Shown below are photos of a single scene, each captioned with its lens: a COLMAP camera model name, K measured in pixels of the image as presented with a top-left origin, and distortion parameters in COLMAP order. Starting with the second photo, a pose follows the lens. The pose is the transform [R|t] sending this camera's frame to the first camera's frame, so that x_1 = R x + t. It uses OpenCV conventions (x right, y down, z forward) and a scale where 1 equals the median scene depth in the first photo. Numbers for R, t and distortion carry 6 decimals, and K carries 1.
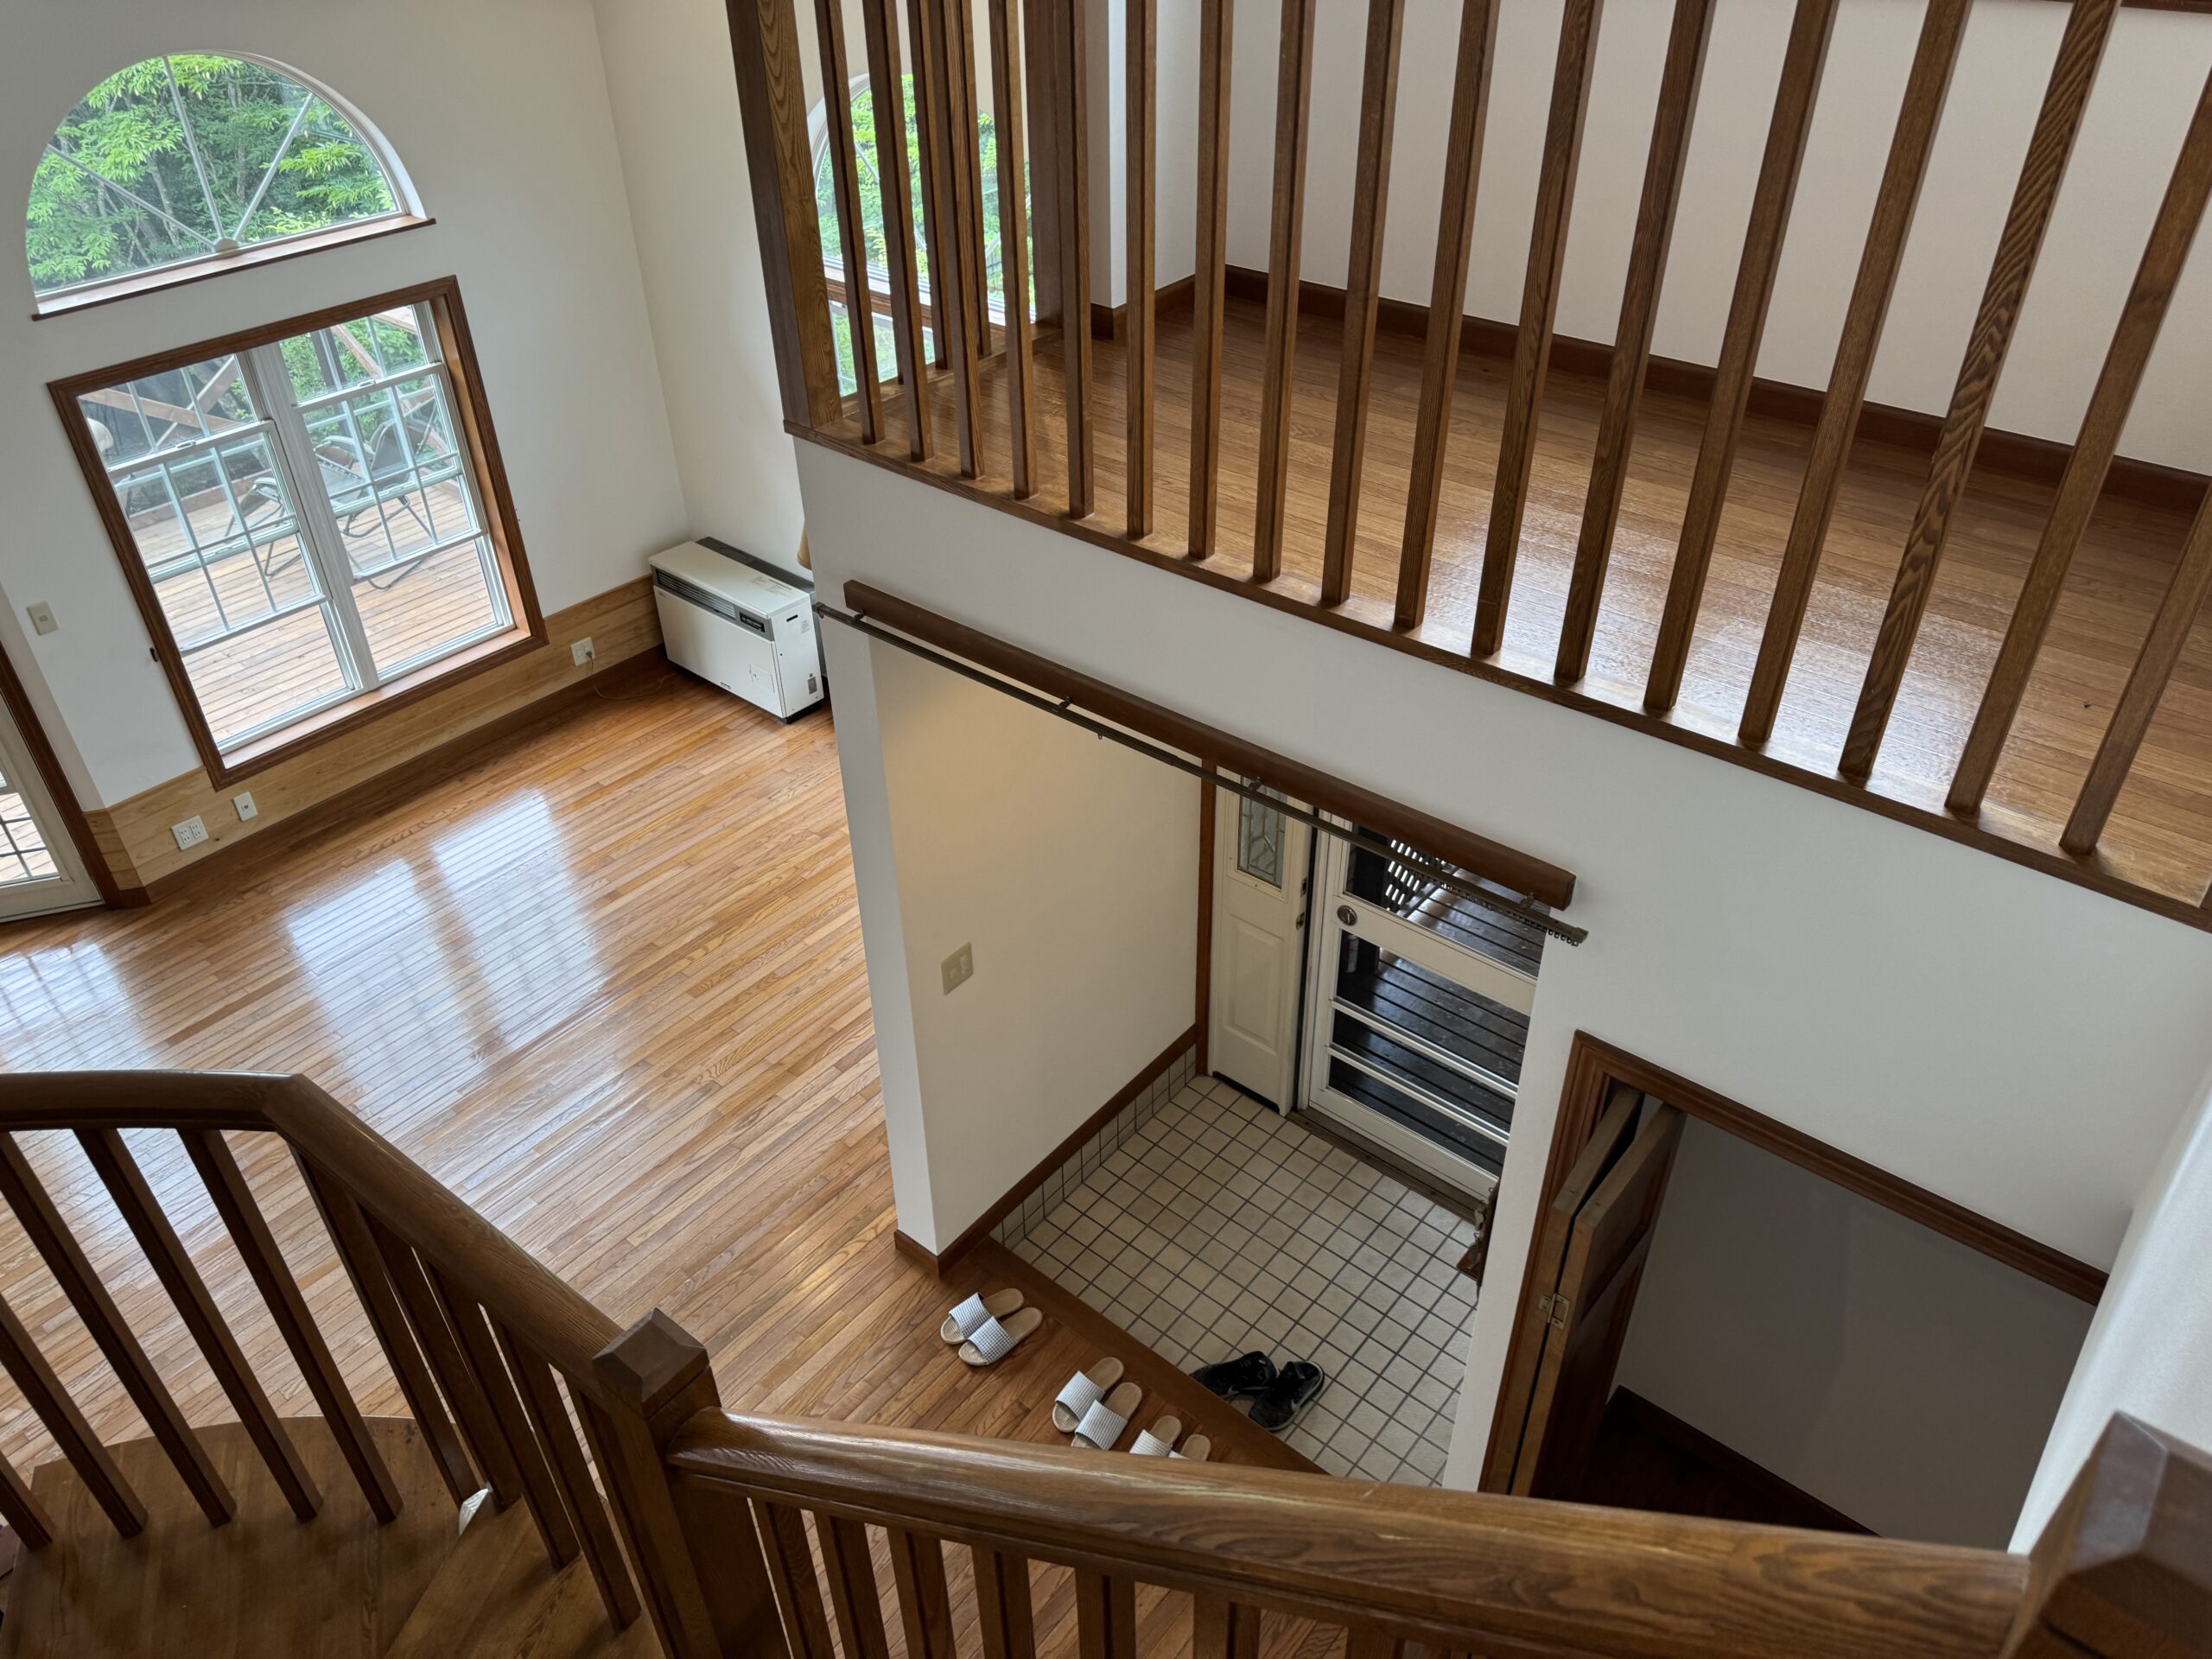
lens RADIAL K [[1560.5, 0, 1083.1], [0, 1560.5, 801.8], [0, 0, 1]] dist [0.076644, -0.096081]
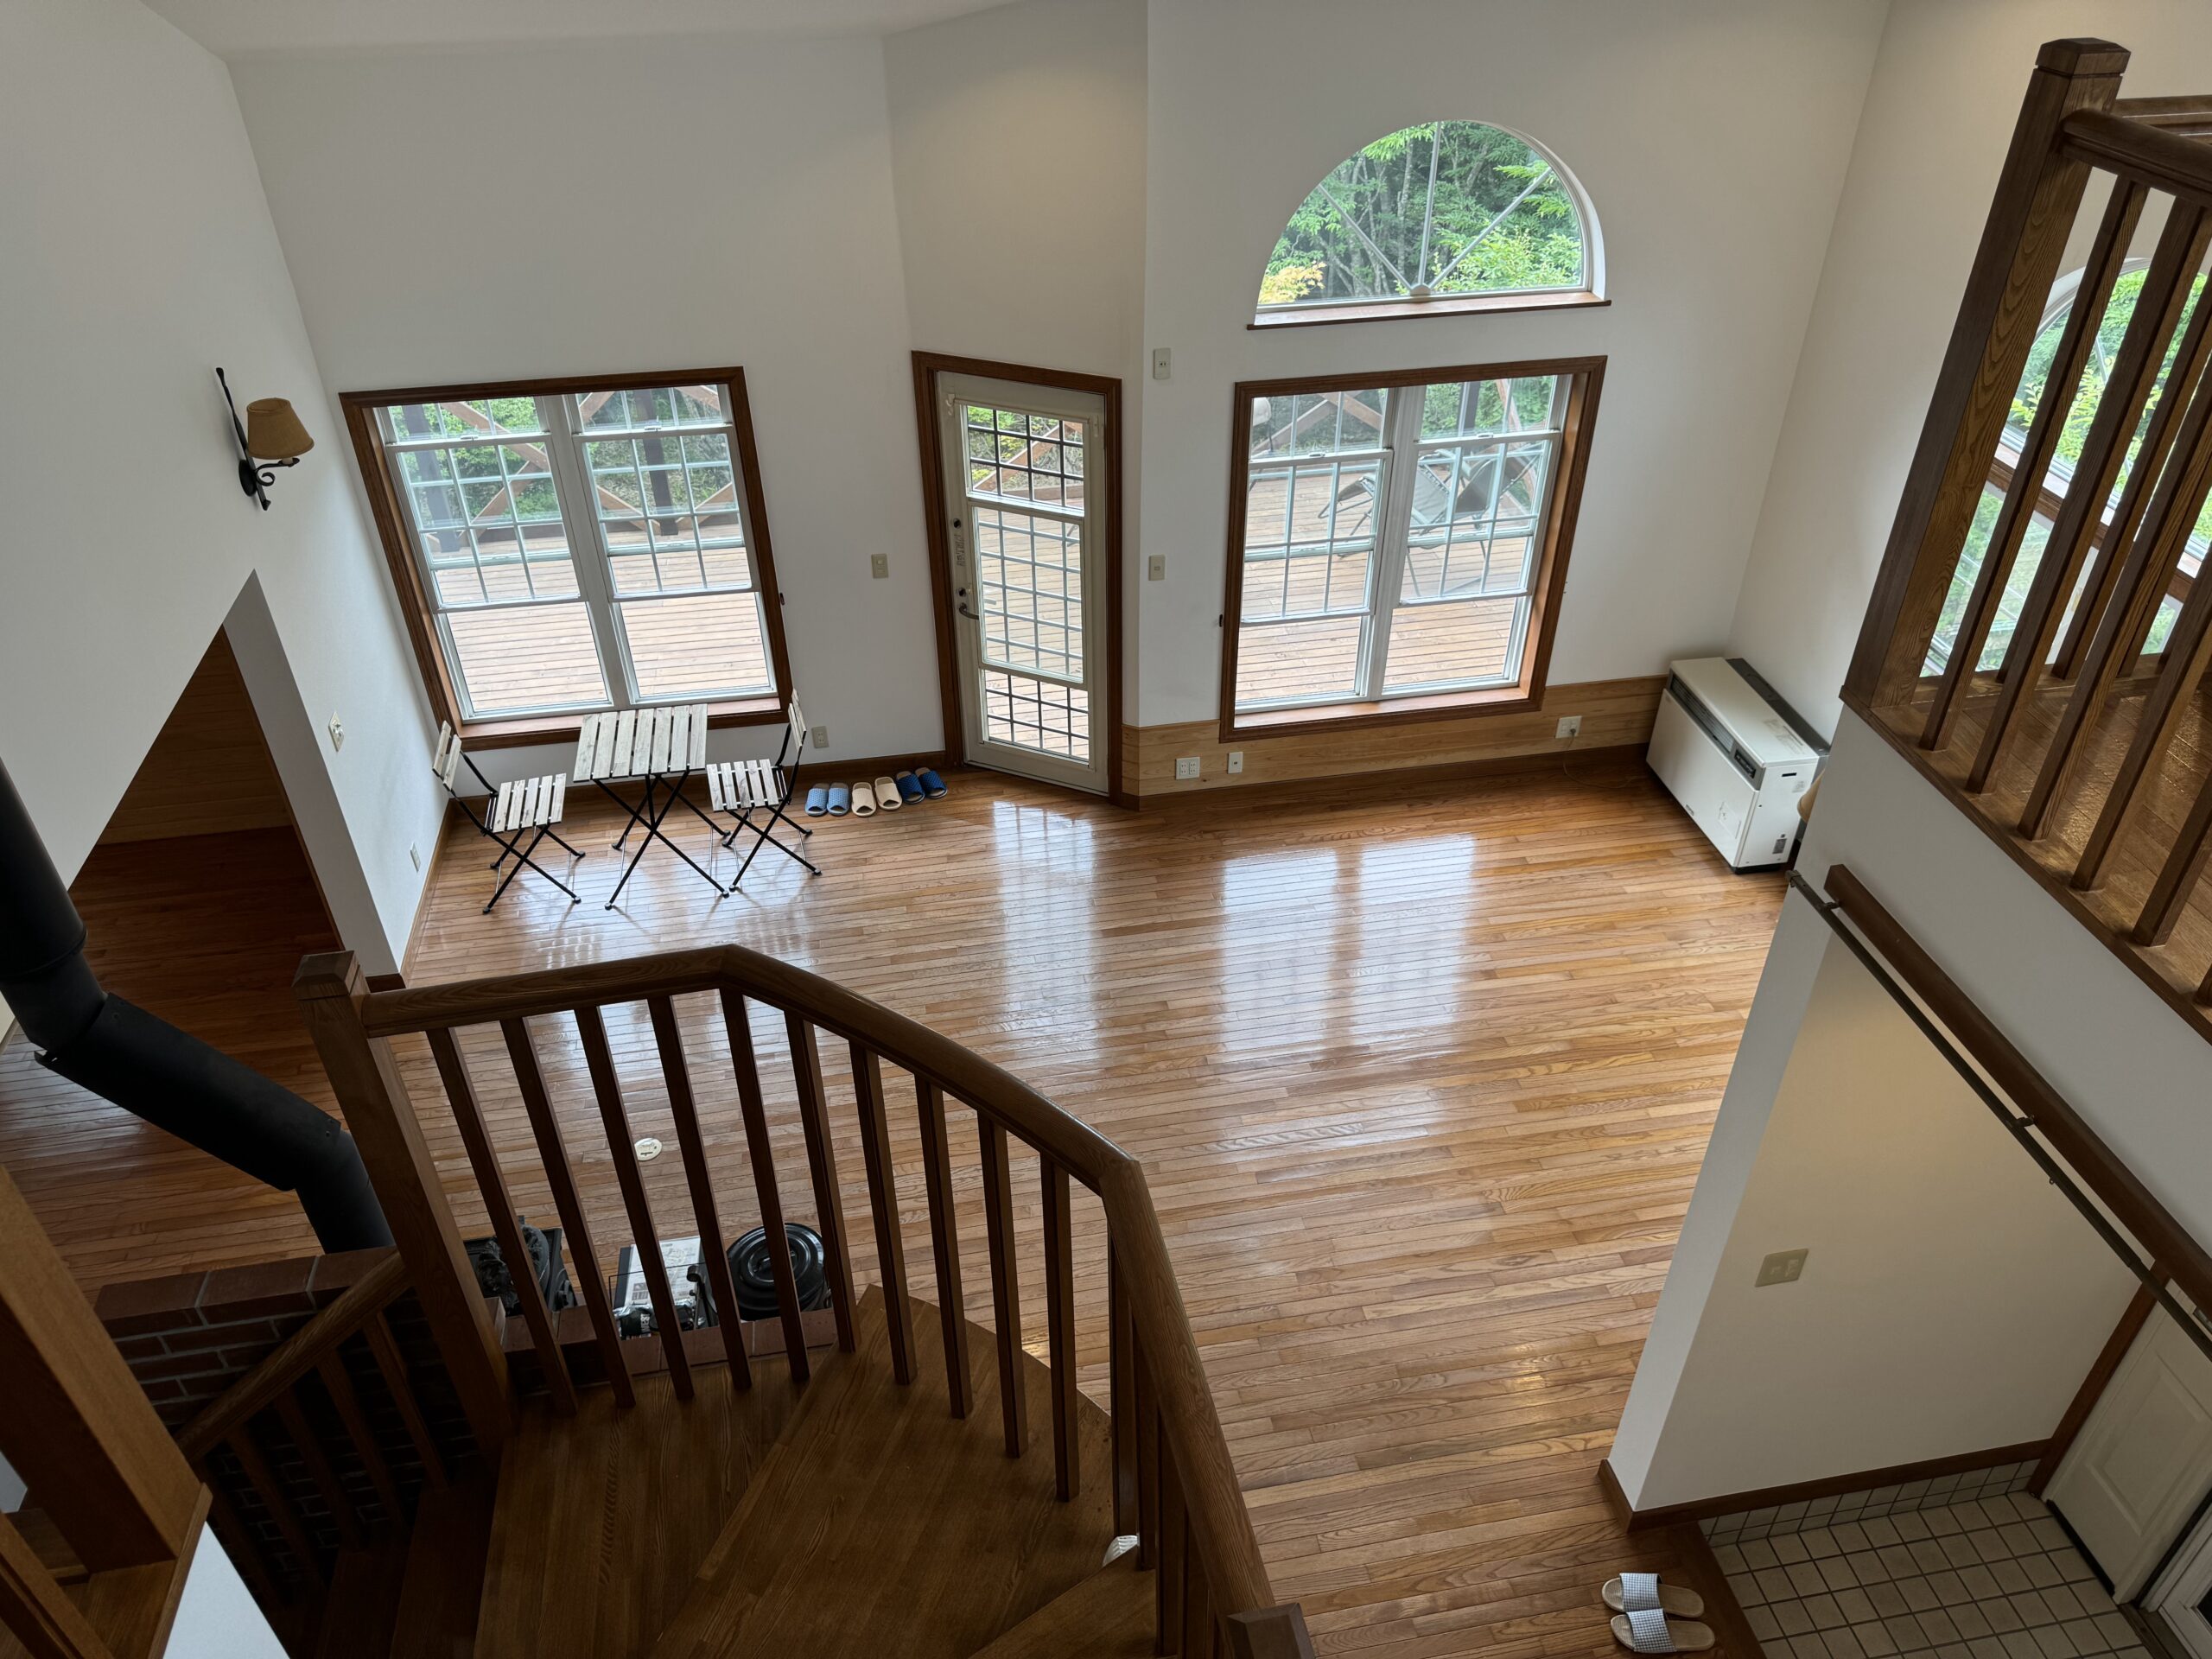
lens RADIAL K [[1560.5, 0, 1089.8], [0, 1560.5, 831.6], [0, 0, 1]] dist [0.076644, -0.096081]
pose [[0.762433, 0.389821, -0.516465, -0.008309], [-0.375211, 0.916618, 0.137945, -0.070446], [0.527174, 0.088610, 0.845125, -0.004074]]
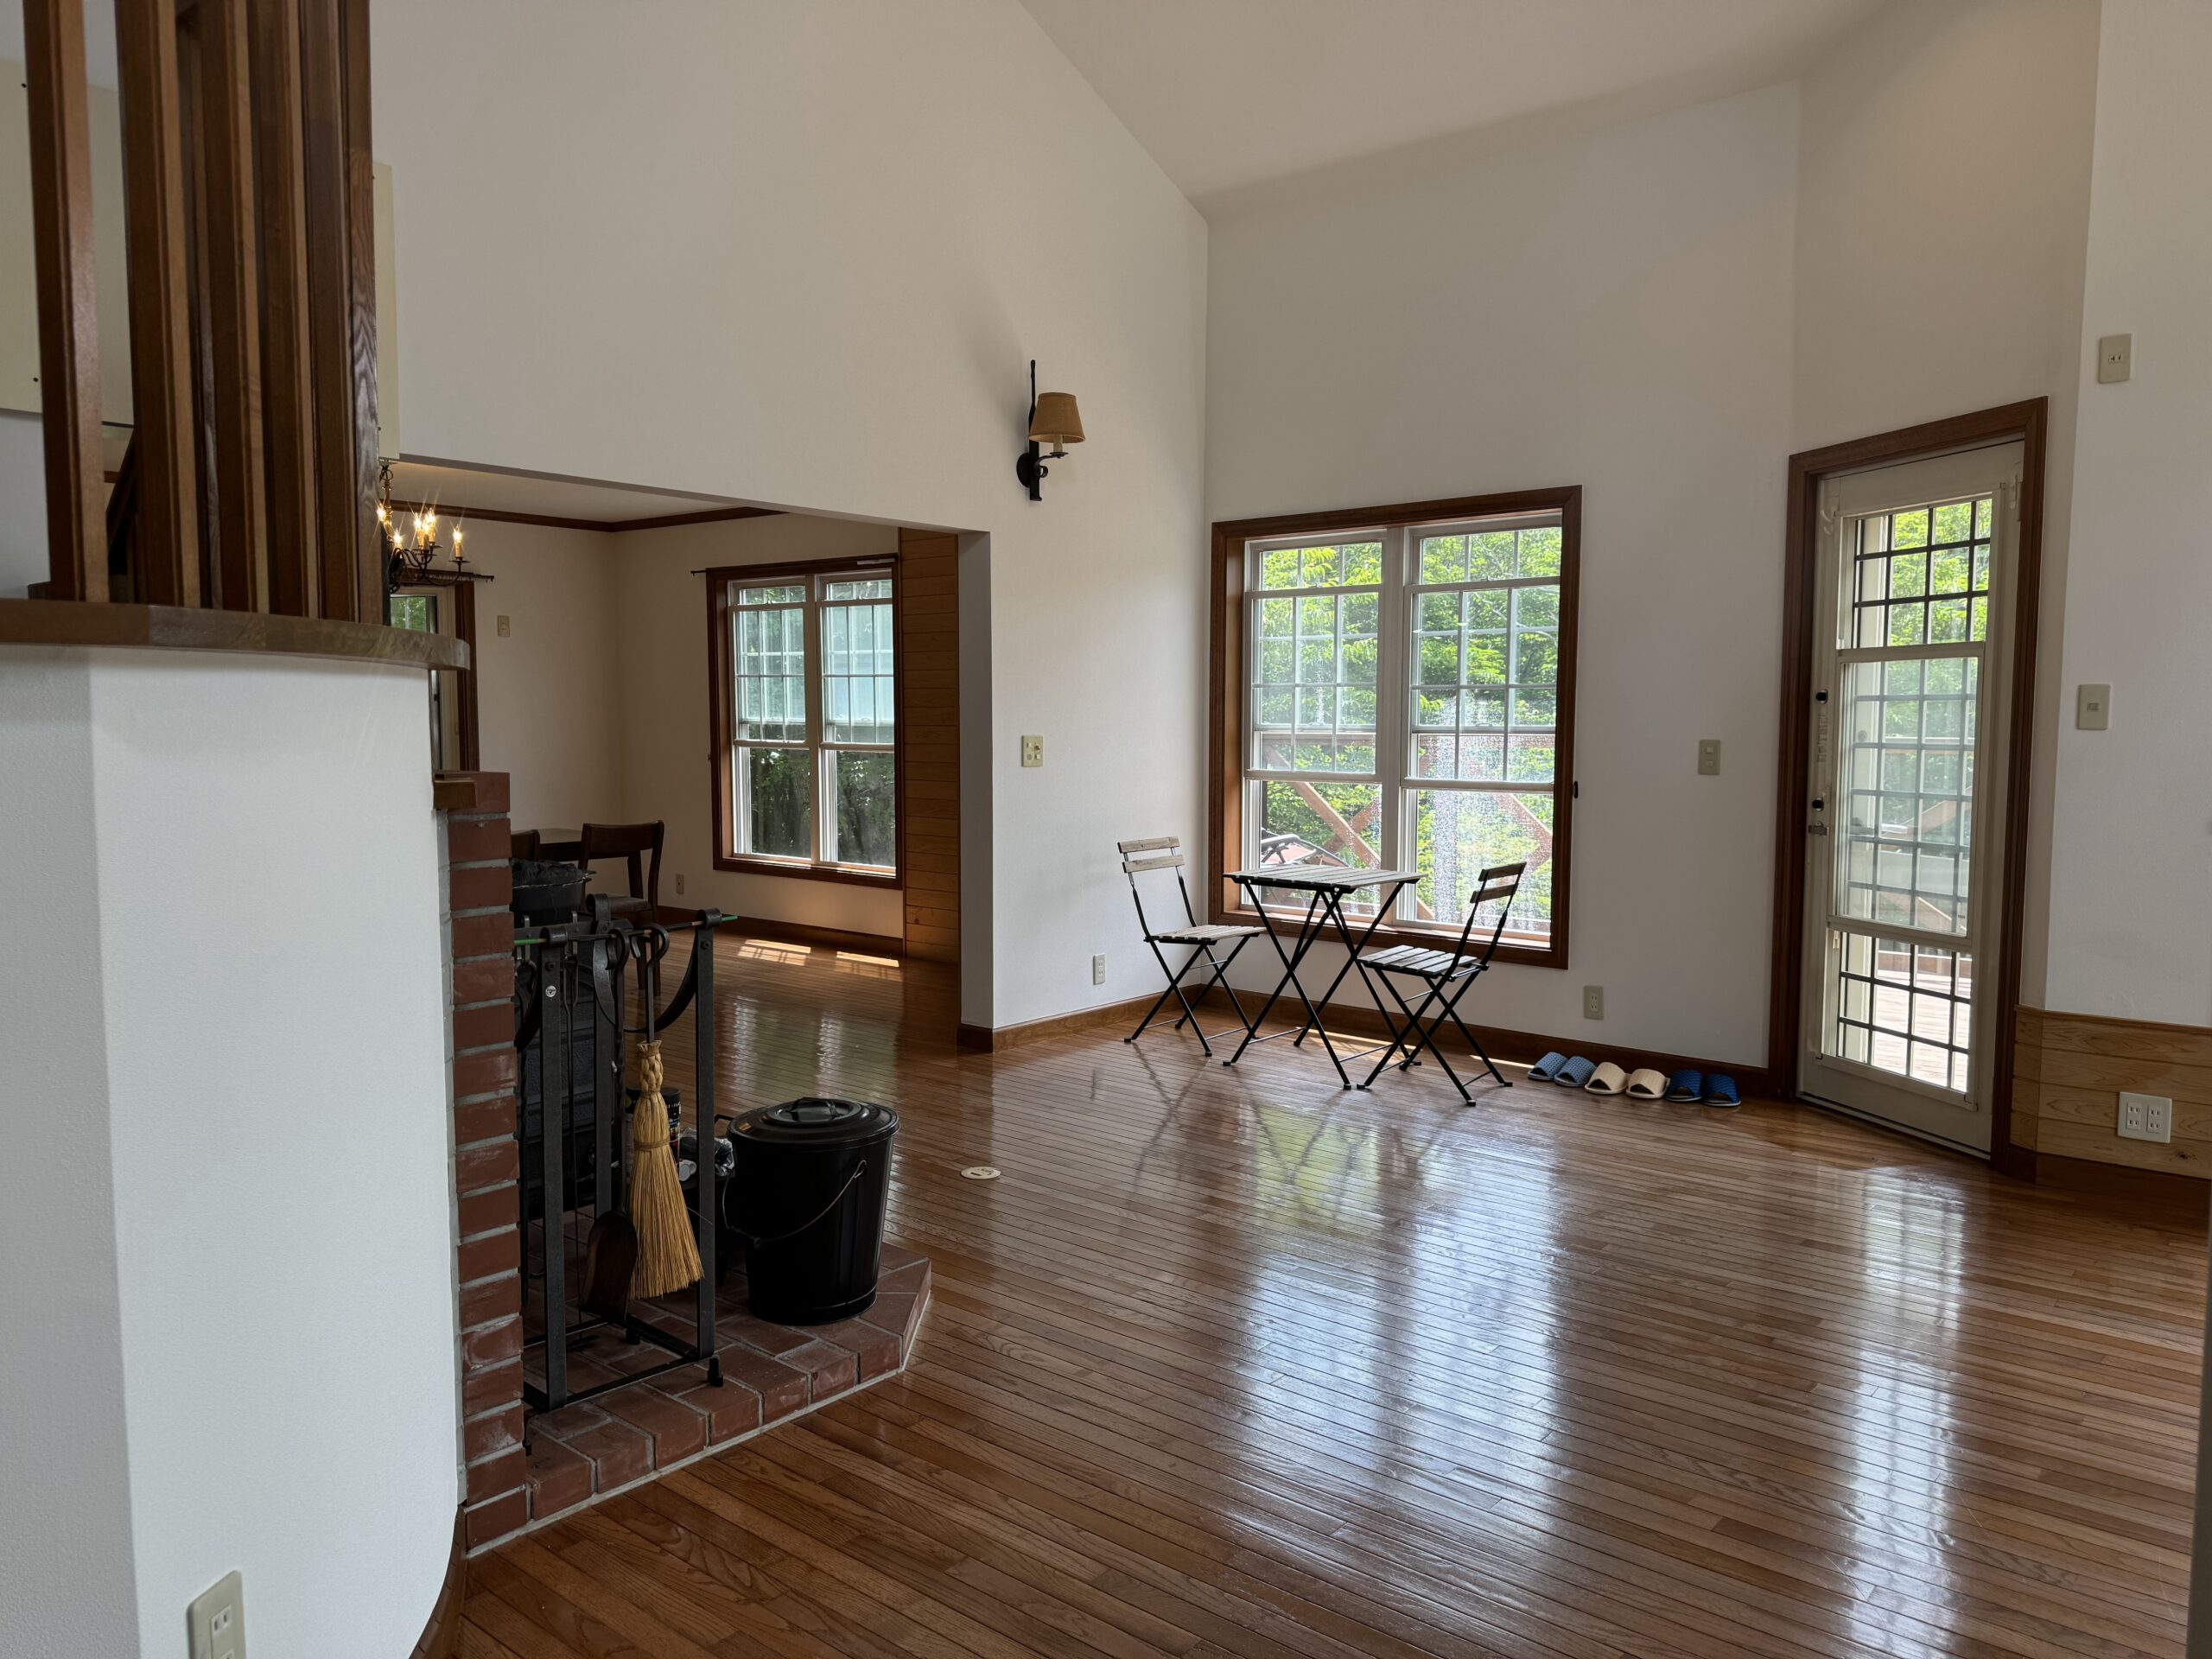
lens RADIAL K [[1560.5, 0, 1107.0], [0, 1560.5, 834.3], [0, 0, 1]] dist [0.076644, -0.096081]
pose [[-0.009073, 0.098232, -0.995122, 0.055128], [-0.574745, 0.813846, 0.085578, 0.113419], [0.818283, 0.572718, 0.049074, 0.581379]]
